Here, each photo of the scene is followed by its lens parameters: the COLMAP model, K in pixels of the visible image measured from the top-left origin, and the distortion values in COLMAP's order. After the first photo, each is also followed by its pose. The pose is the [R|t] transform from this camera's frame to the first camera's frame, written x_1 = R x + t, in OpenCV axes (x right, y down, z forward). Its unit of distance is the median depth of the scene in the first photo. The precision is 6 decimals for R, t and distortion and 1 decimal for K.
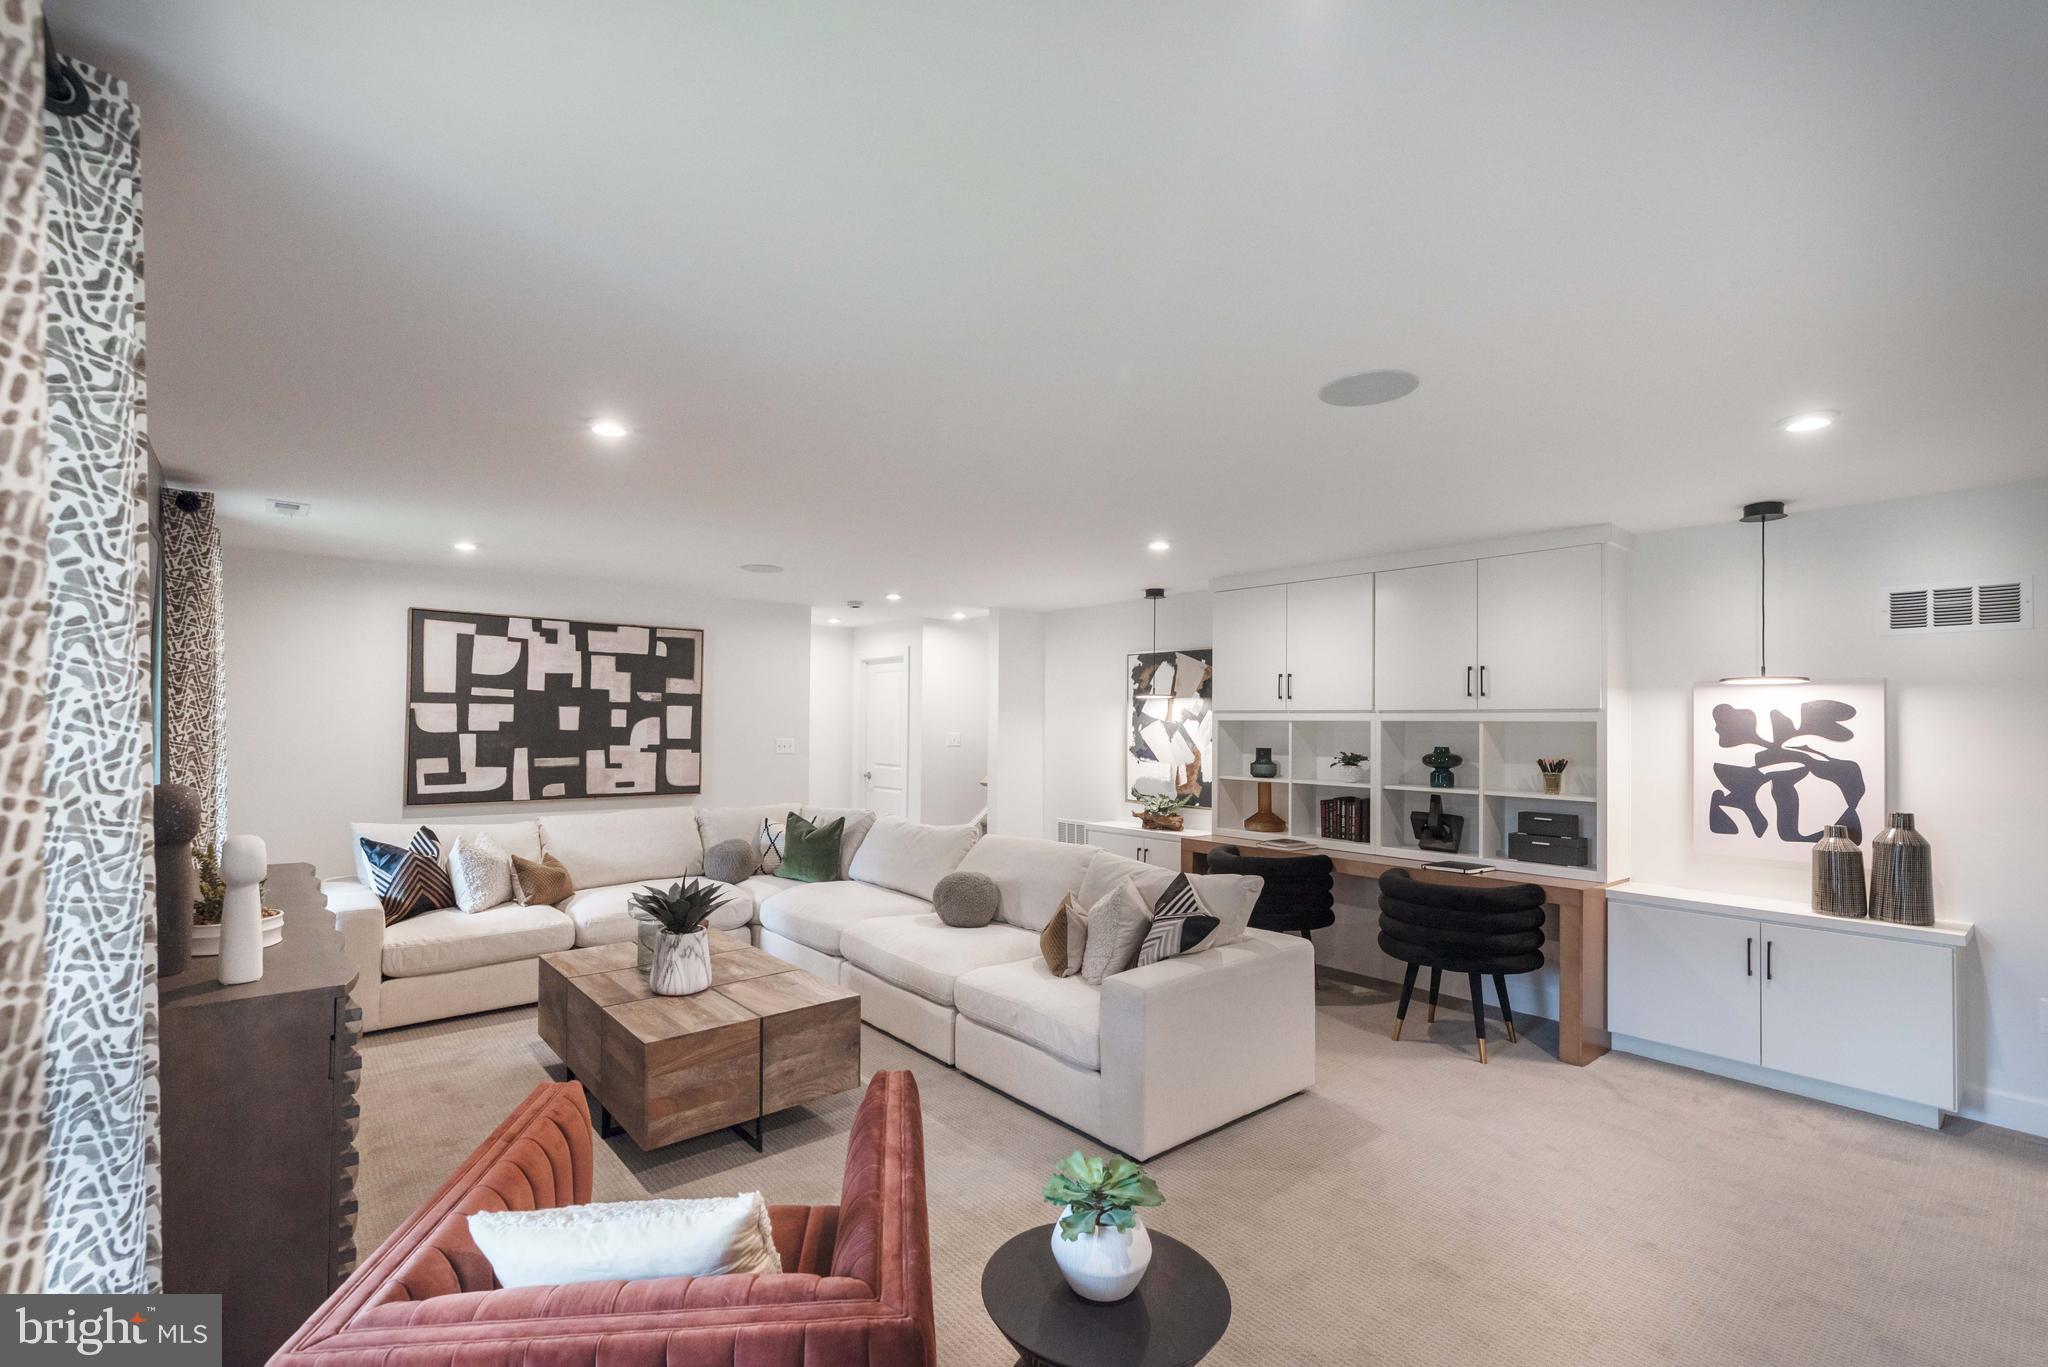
lens RADIAL K [[897.0, 0, 1021.9], [0, 897.0, 704.4], [0, 0, 1]] dist [-0.000015, -0.001175]
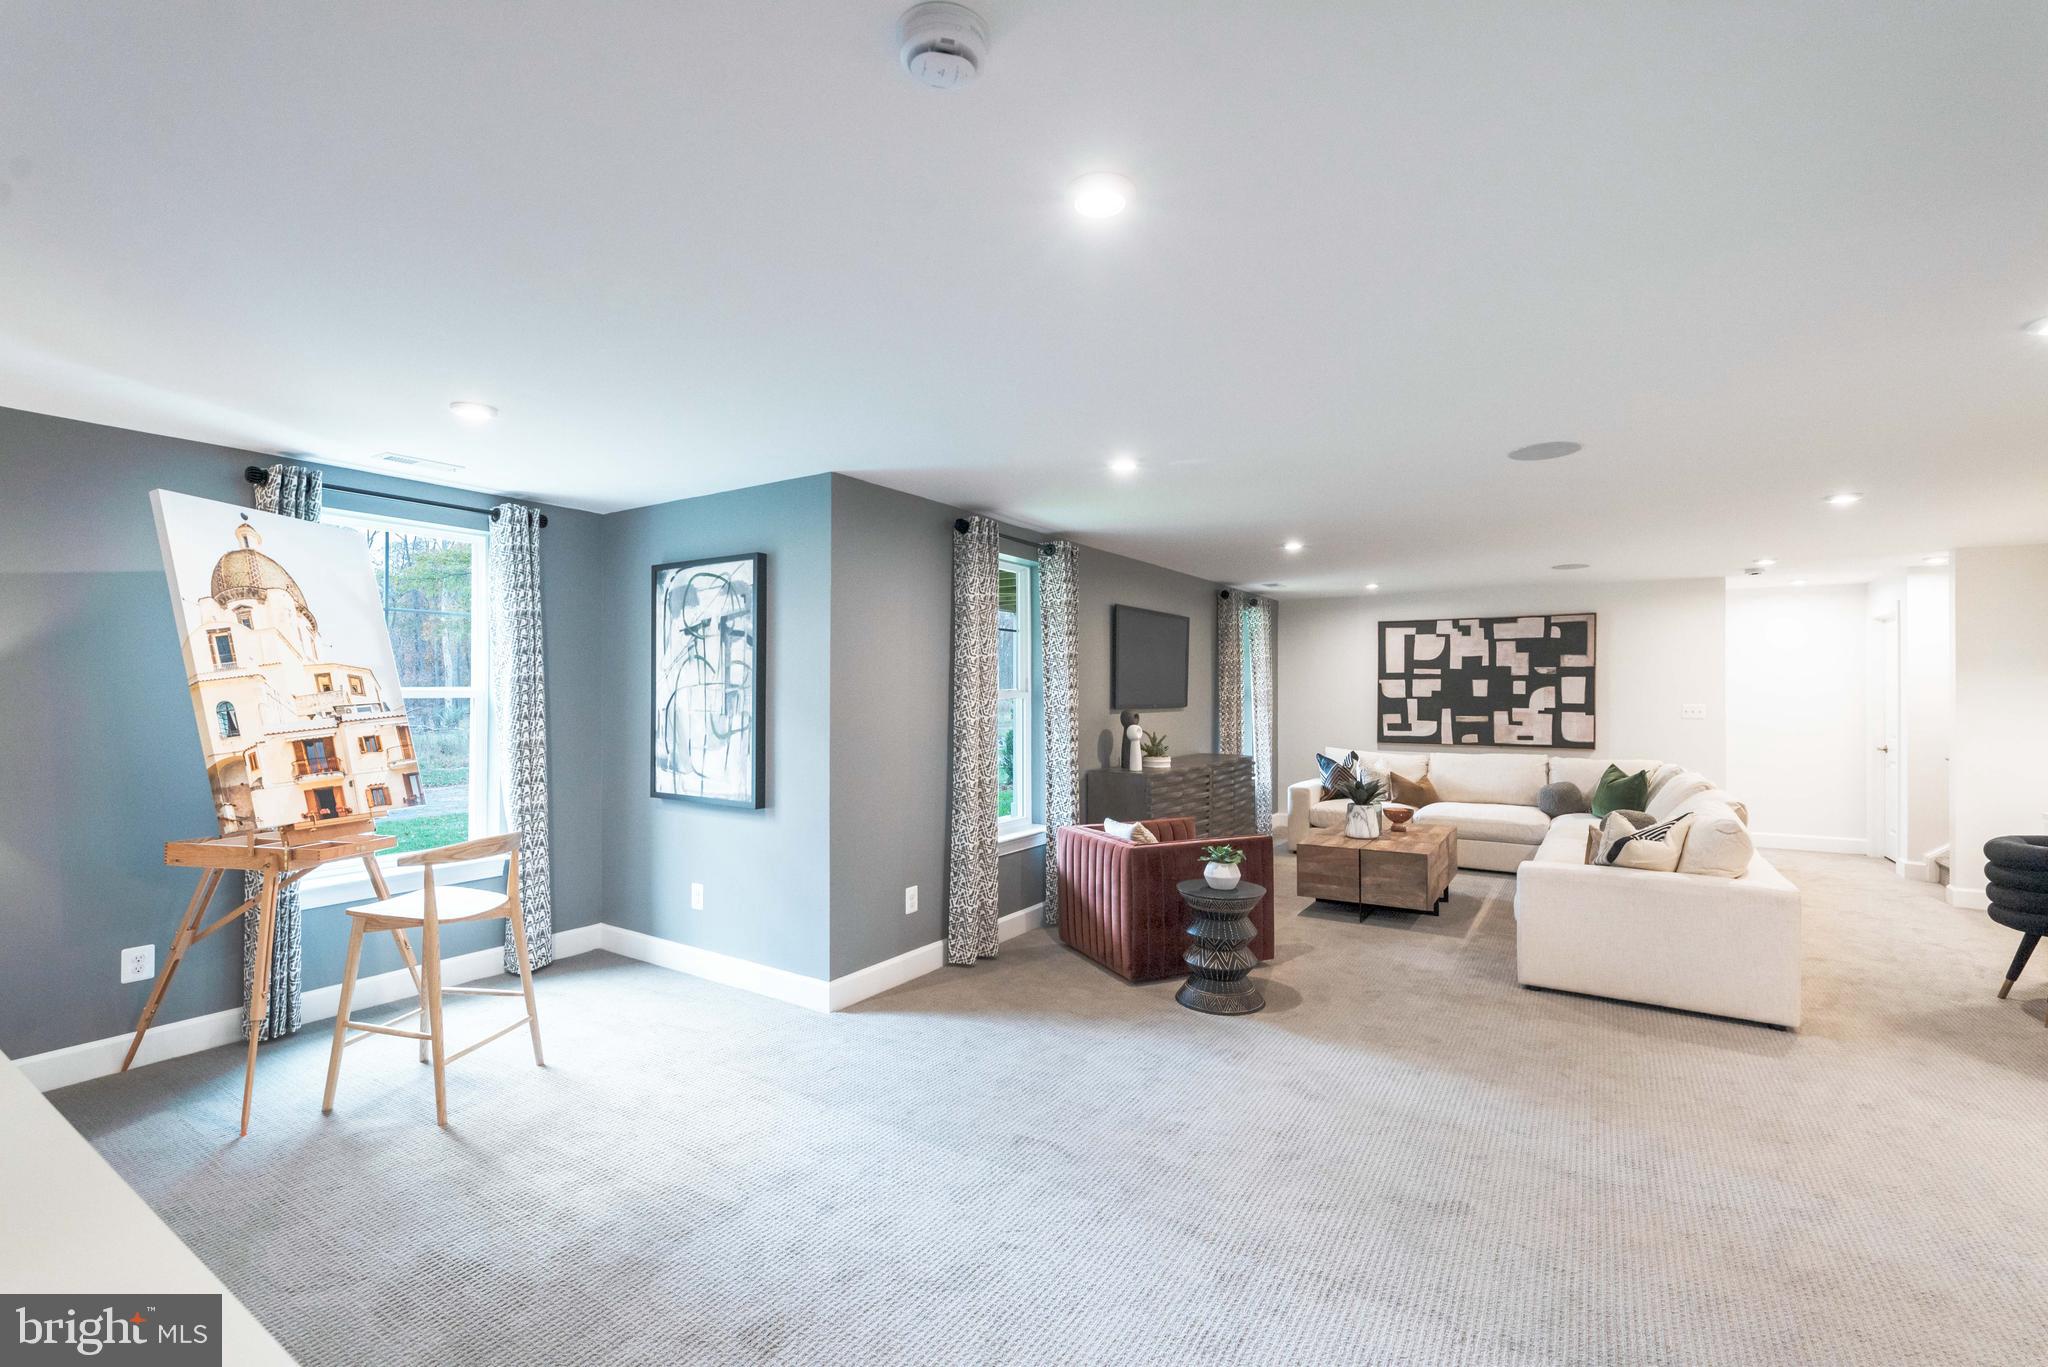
lens RADIAL K [[897.0, 0, 1017.3], [0, 897.0, 687.2], [0, 0, 1]] dist [-0.000015, -0.001175]
pose [[0.287130, -0.015916, -0.957759, 0.631010], [0.022614, 0.999696, -0.009834, 0.011697], [0.957625, -0.018835, 0.287402, -0.092765]]
